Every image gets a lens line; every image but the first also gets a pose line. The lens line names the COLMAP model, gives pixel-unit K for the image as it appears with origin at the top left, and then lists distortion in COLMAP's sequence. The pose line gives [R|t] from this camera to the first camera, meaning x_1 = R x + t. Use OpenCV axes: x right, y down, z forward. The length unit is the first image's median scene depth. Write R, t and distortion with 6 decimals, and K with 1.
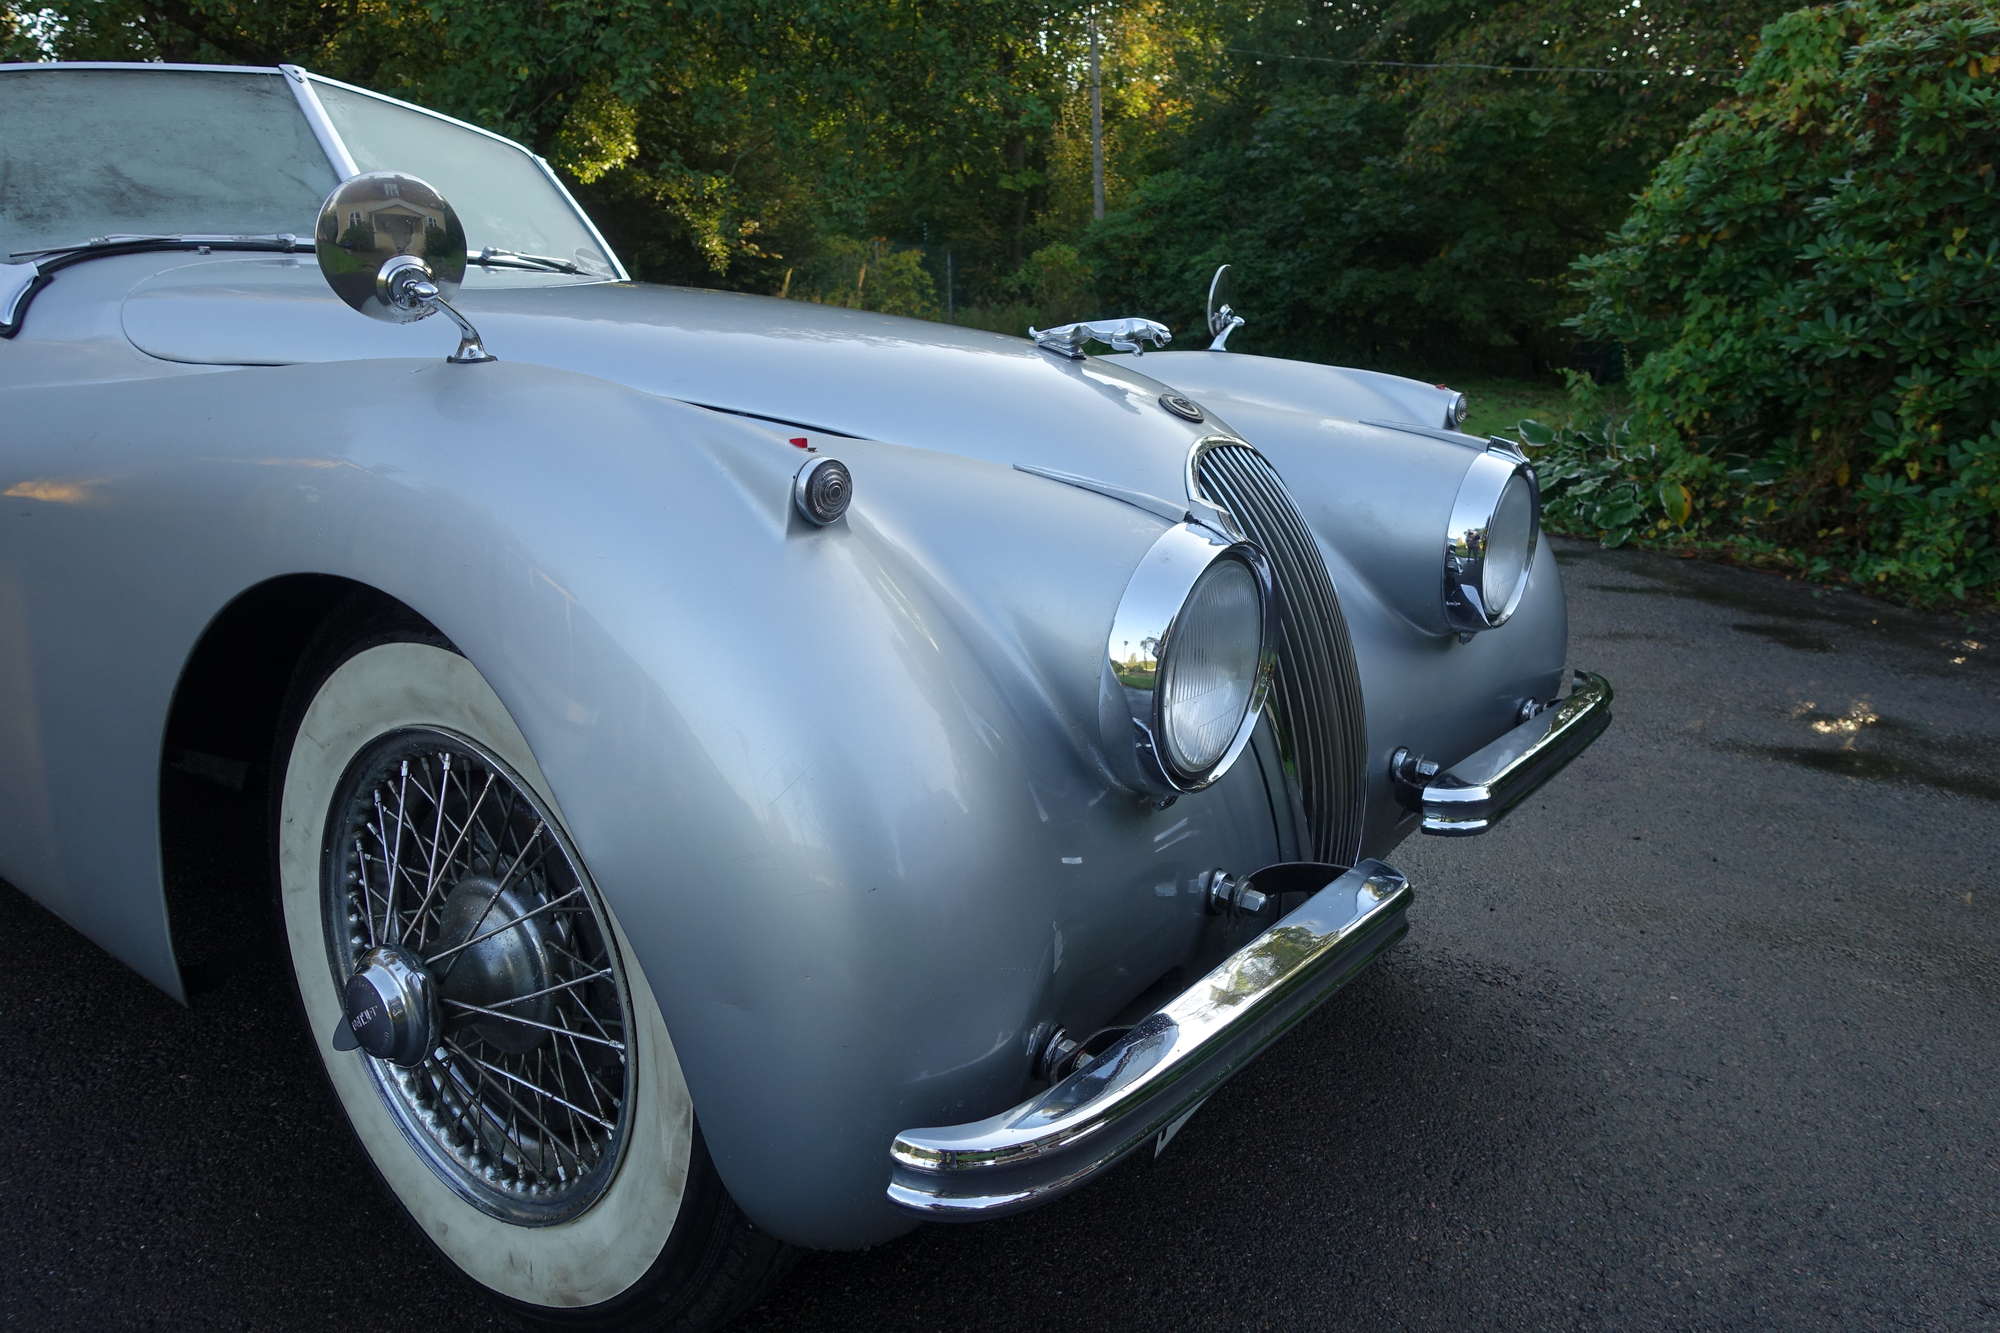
lens RADIAL K [[1359.2, 0, 998.8], [0, 1359.2, 656.0], [0, 0, 1]] dist [-0.004167, -0.003191]
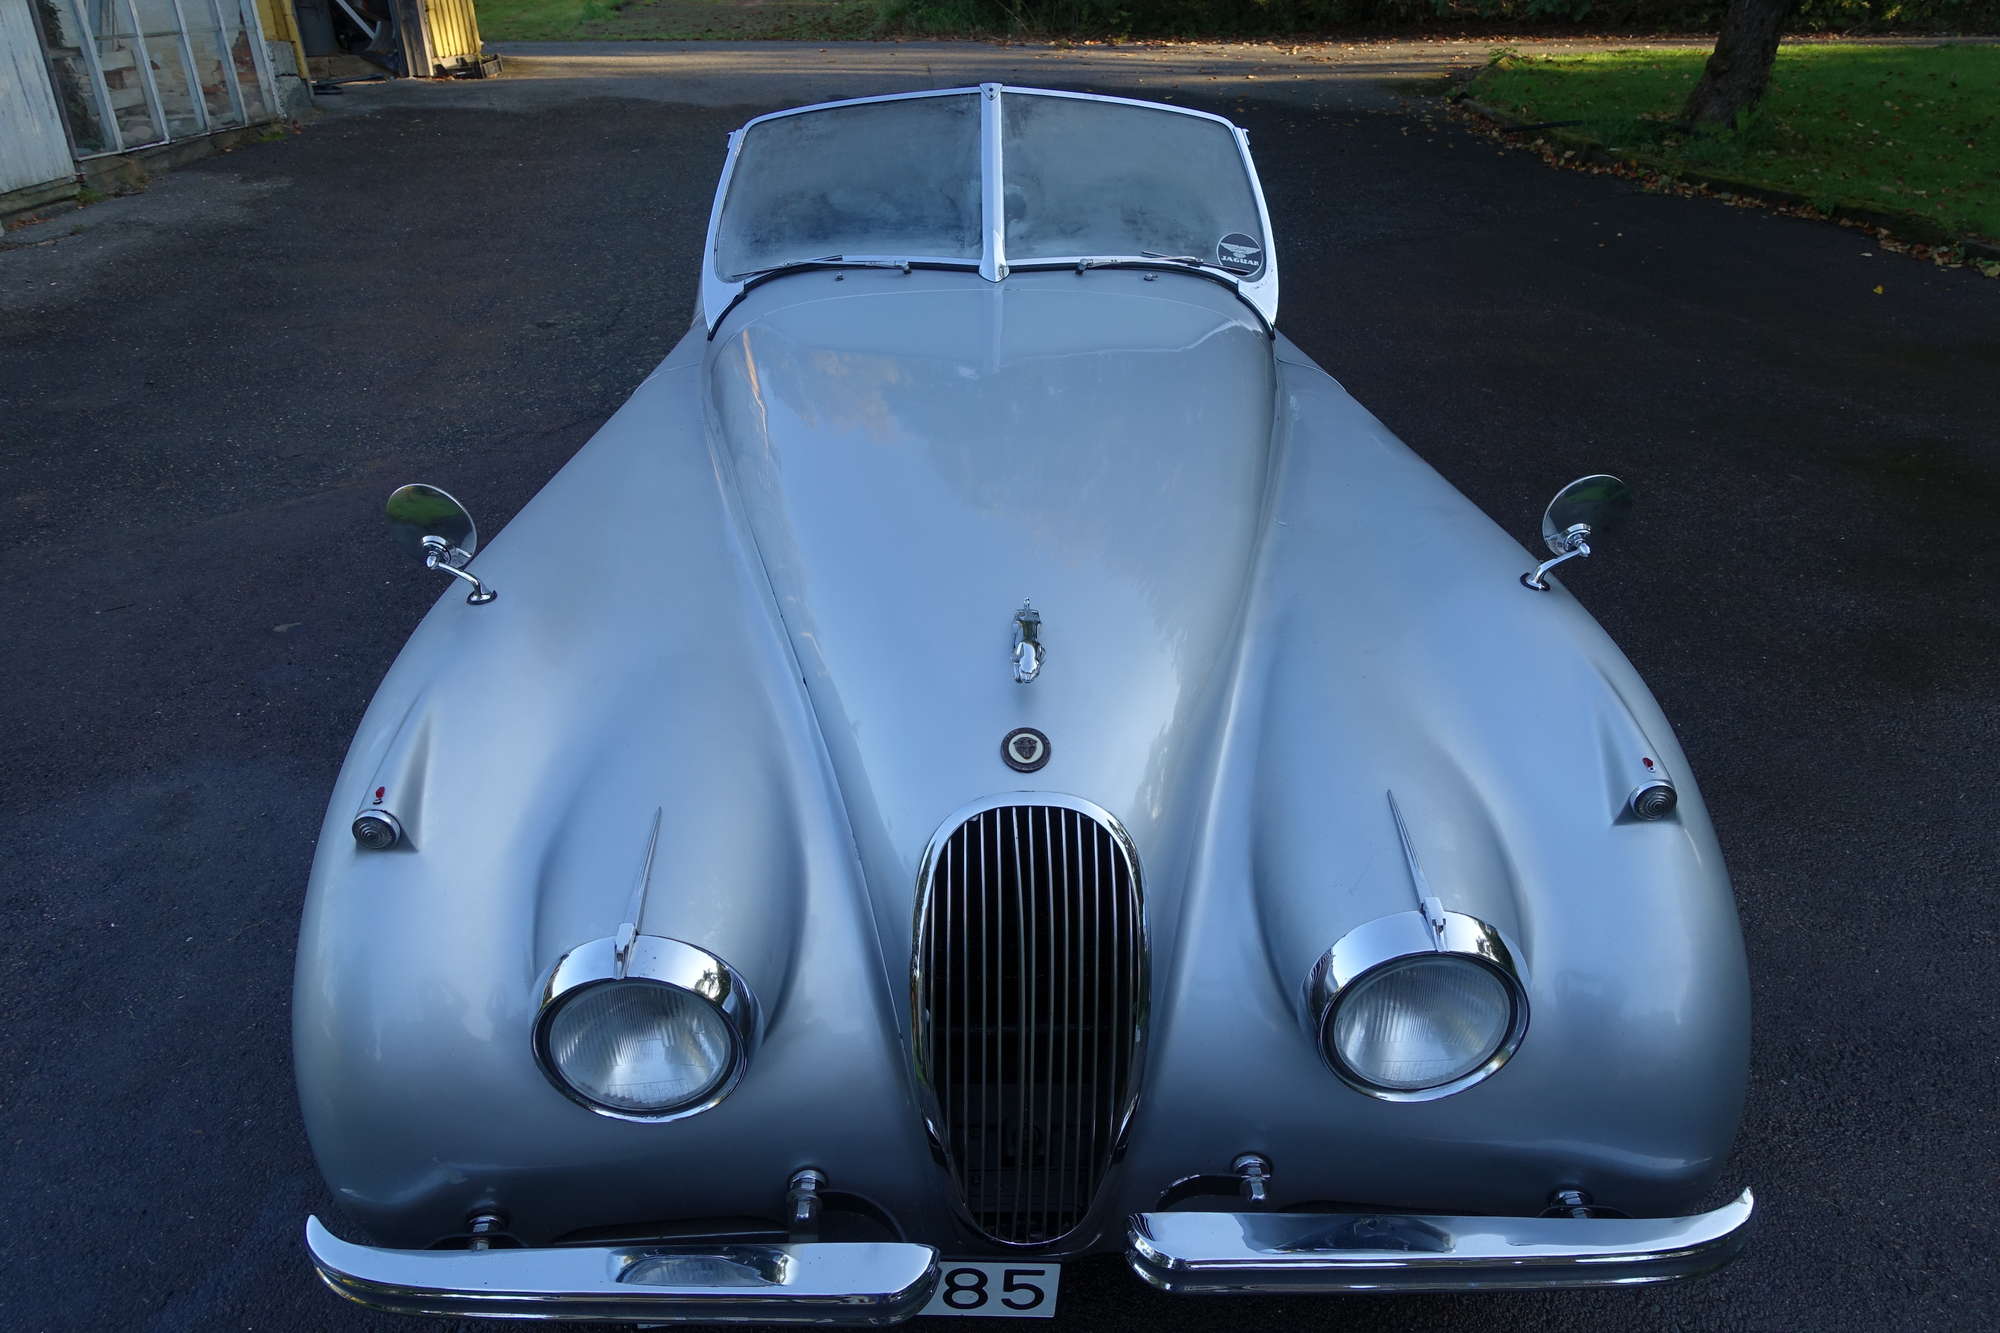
lens RADIAL K [[1359.2, 0, 990.5], [0, 1359.2, 677.6], [0, 0, 1]] dist [-0.004167, -0.003191]
pose [[0.604062, 0.365561, -0.708148, 0.241555], [-0.177301, 0.927963, 0.327793, -0.164392], [0.776964, -0.072452, 0.625362, 0.107543]]
